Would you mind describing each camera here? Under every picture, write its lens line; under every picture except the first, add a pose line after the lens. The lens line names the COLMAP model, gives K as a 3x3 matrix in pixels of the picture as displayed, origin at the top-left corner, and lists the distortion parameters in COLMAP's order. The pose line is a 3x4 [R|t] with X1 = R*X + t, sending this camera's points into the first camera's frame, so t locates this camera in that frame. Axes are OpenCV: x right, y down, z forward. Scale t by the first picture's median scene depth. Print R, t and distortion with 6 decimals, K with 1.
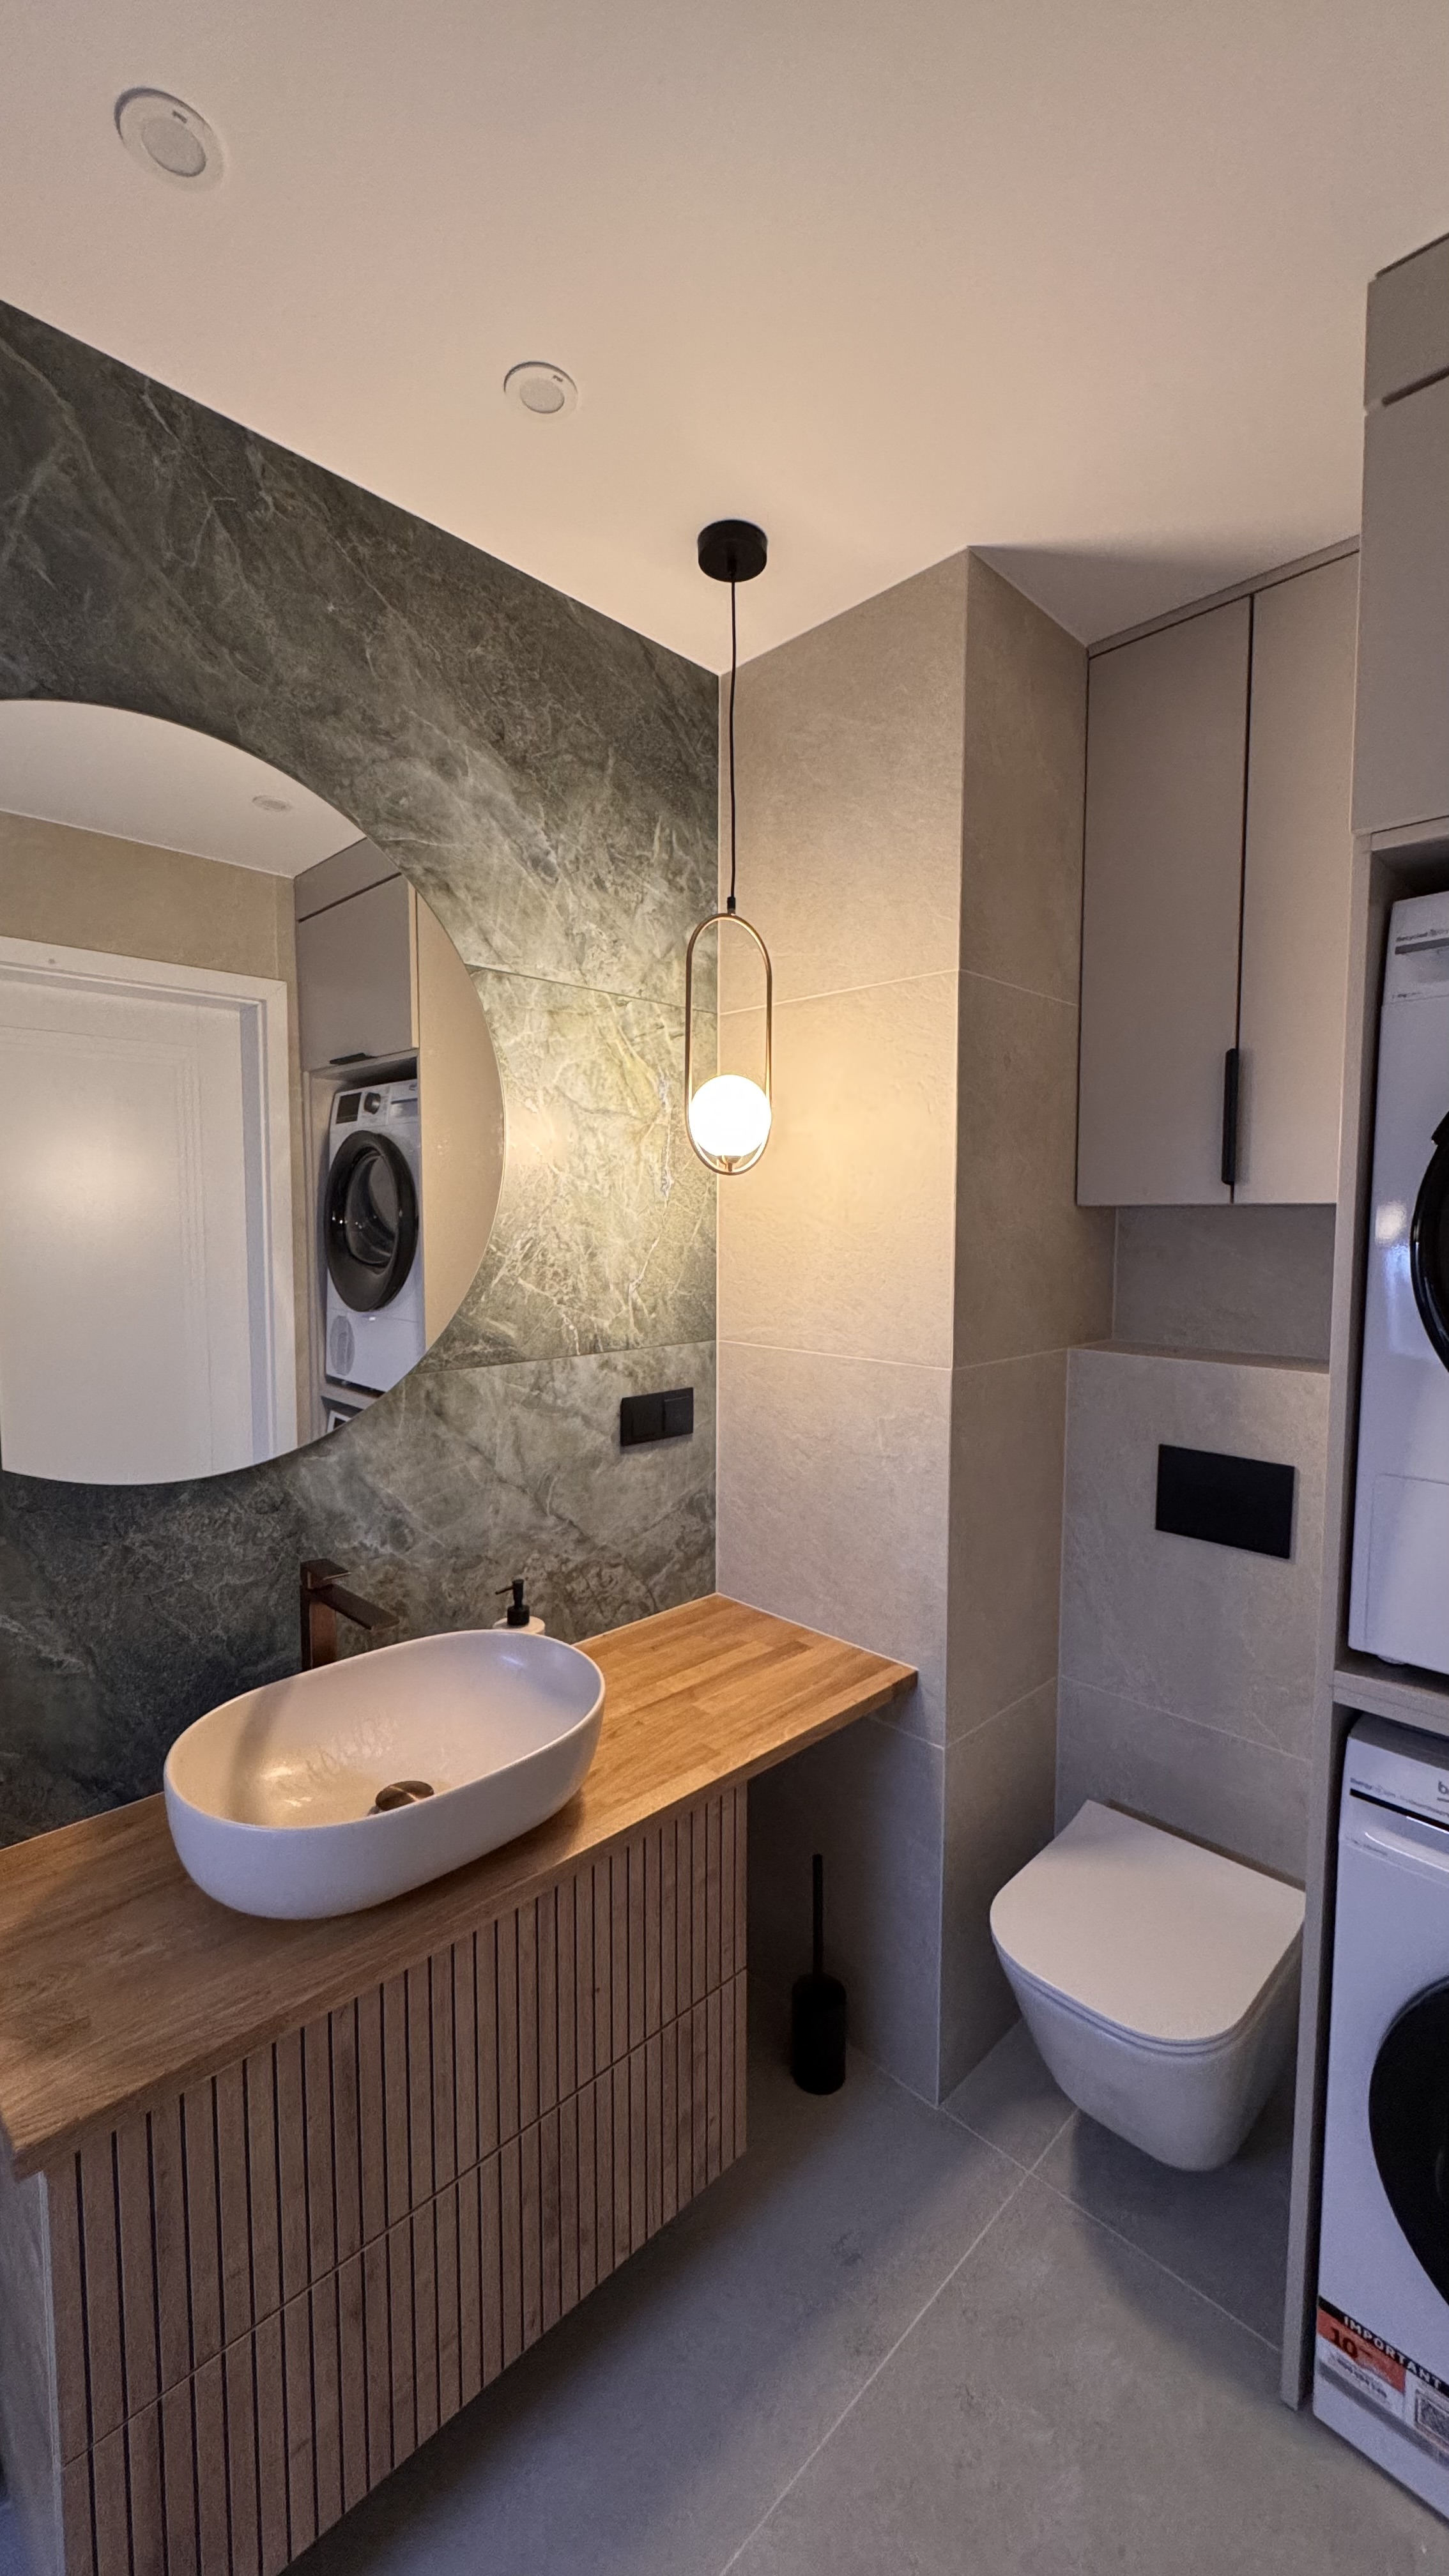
lens RADIAL K [[1020.5, 0, 718.3], [0, 1020.5, 1282.3], [0, 0, 1]] dist [-0.002666, -0.000097]
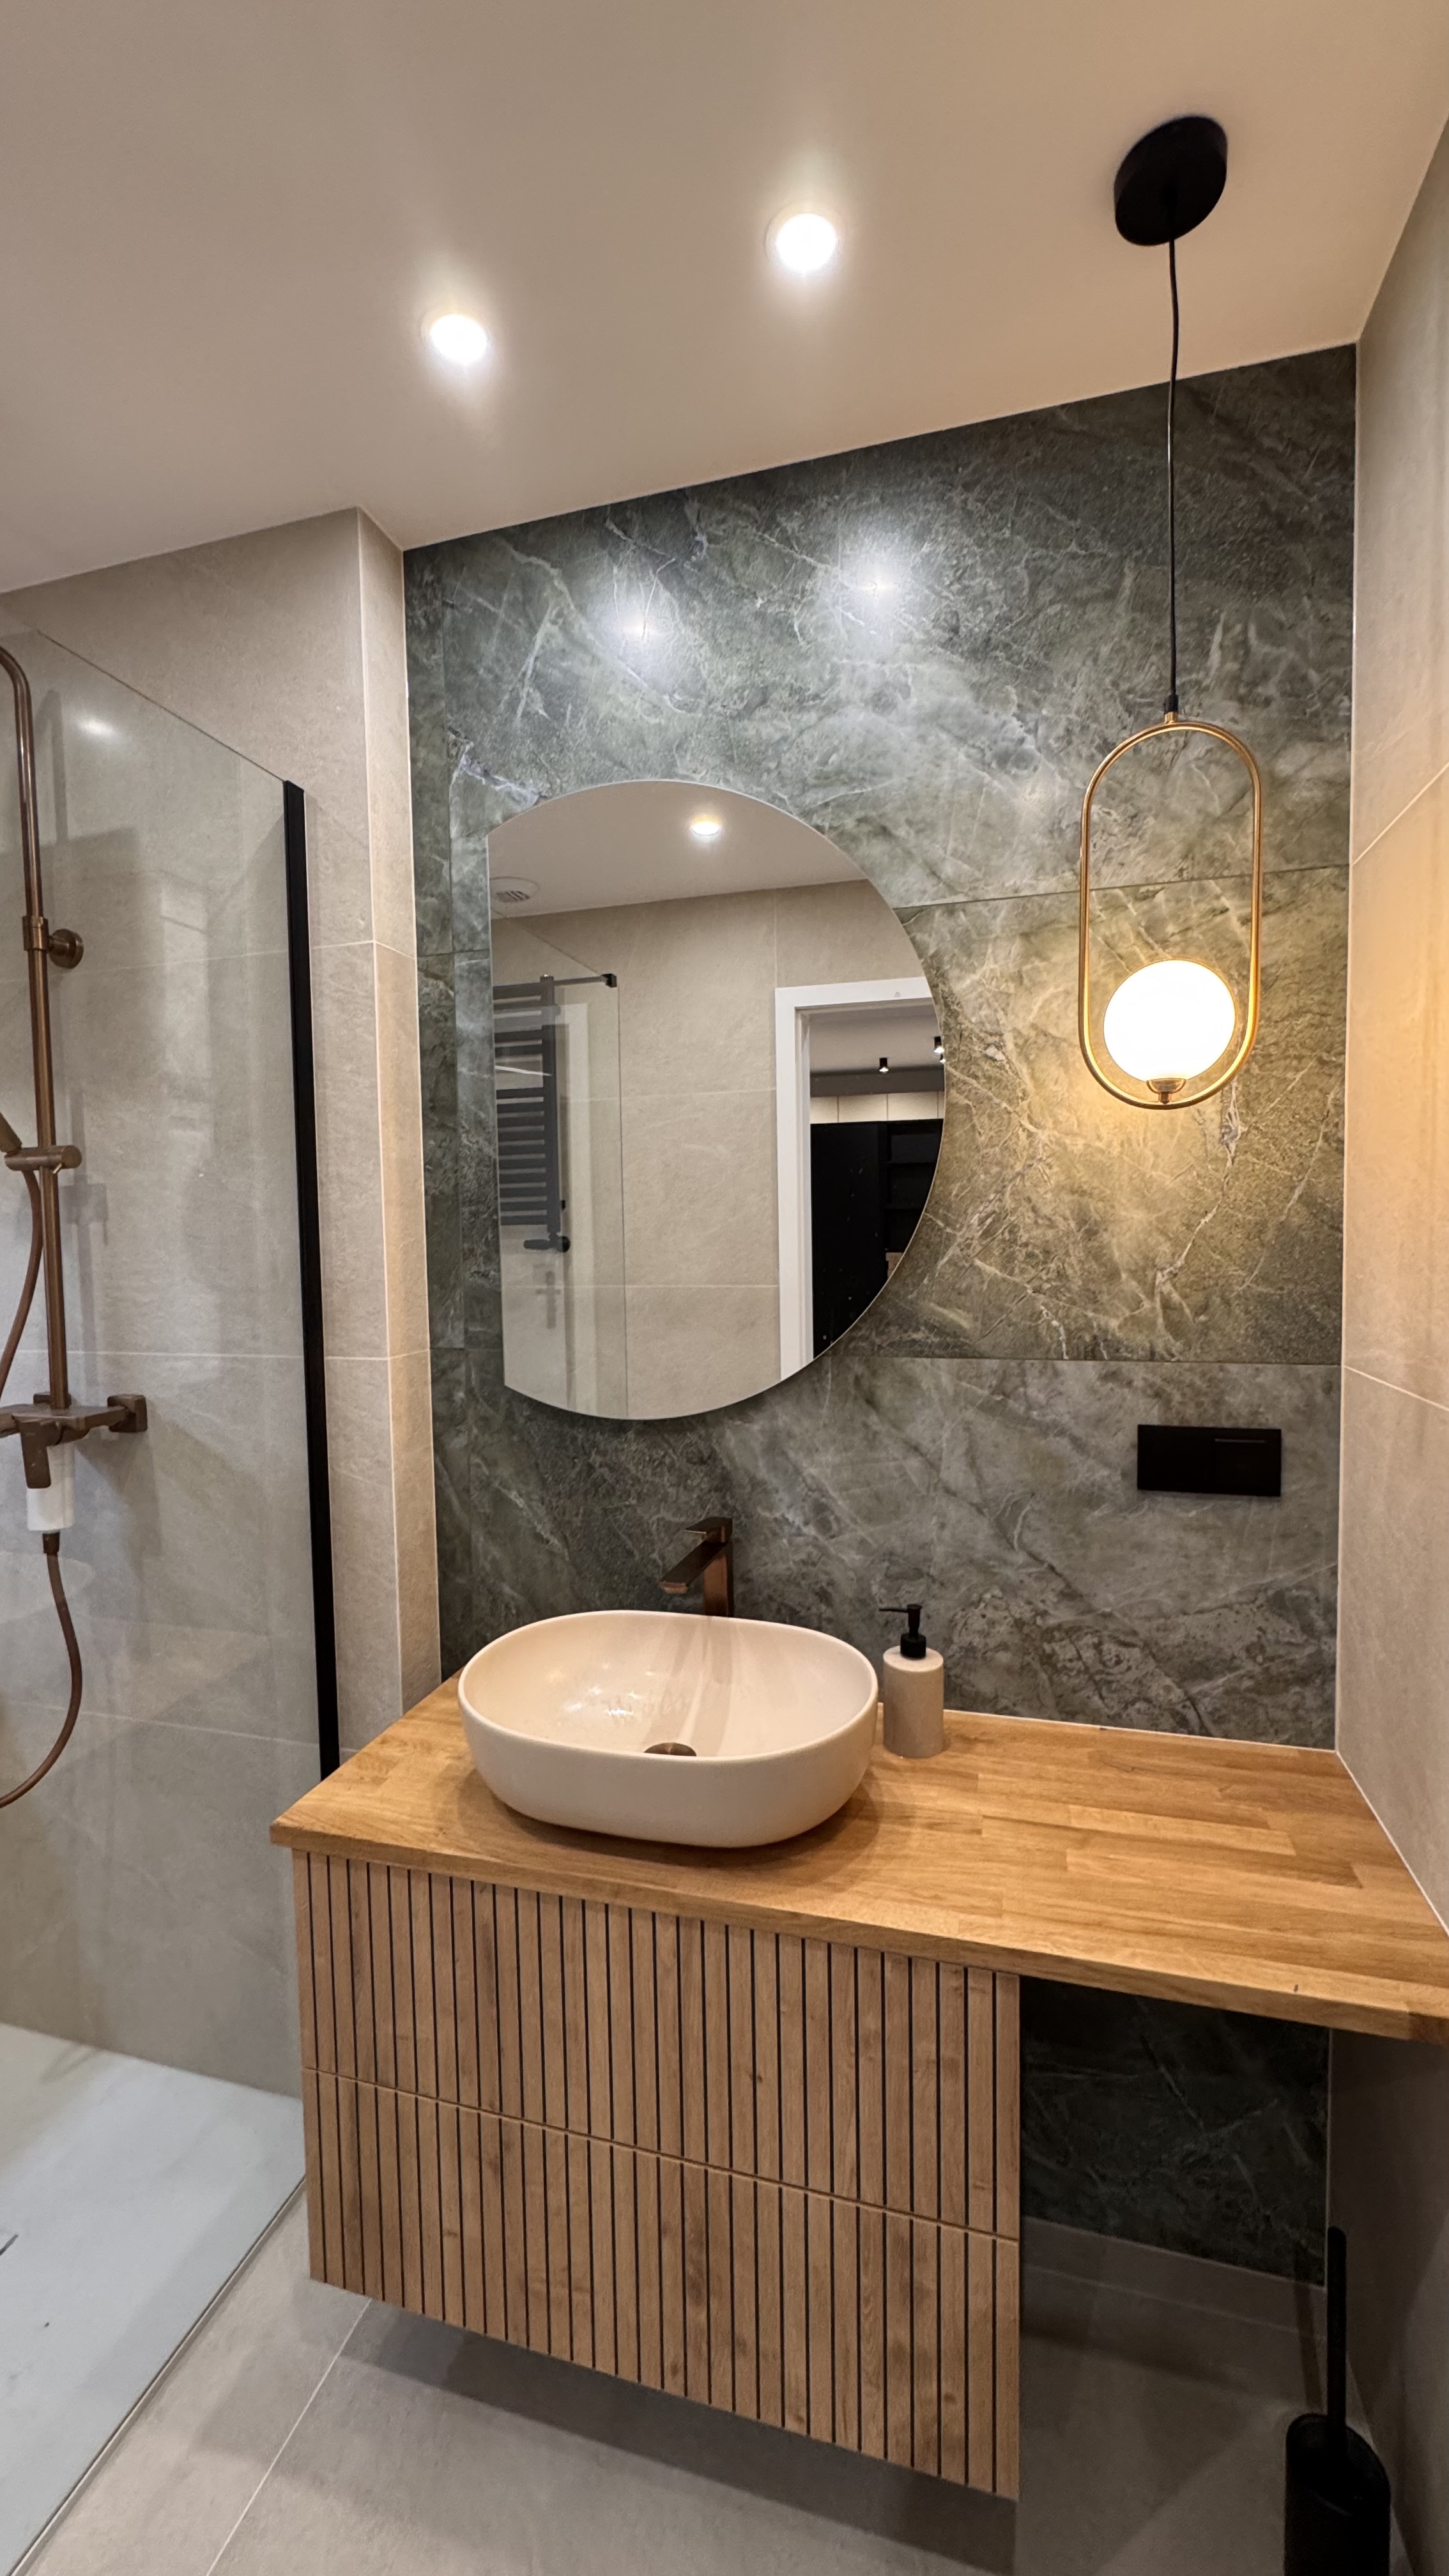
lens RADIAL K [[1020.5, 0, 730.0], [0, 1020.5, 1284.5], [0, 0, 1]] dist [-0.002666, -0.000097]
pose [[0.500005, 0.033041, -0.865392, 0.466776], [-0.038601, 0.999129, 0.015844, 0.012171], [0.865162, 0.025483, 0.500845, 0.423109]]
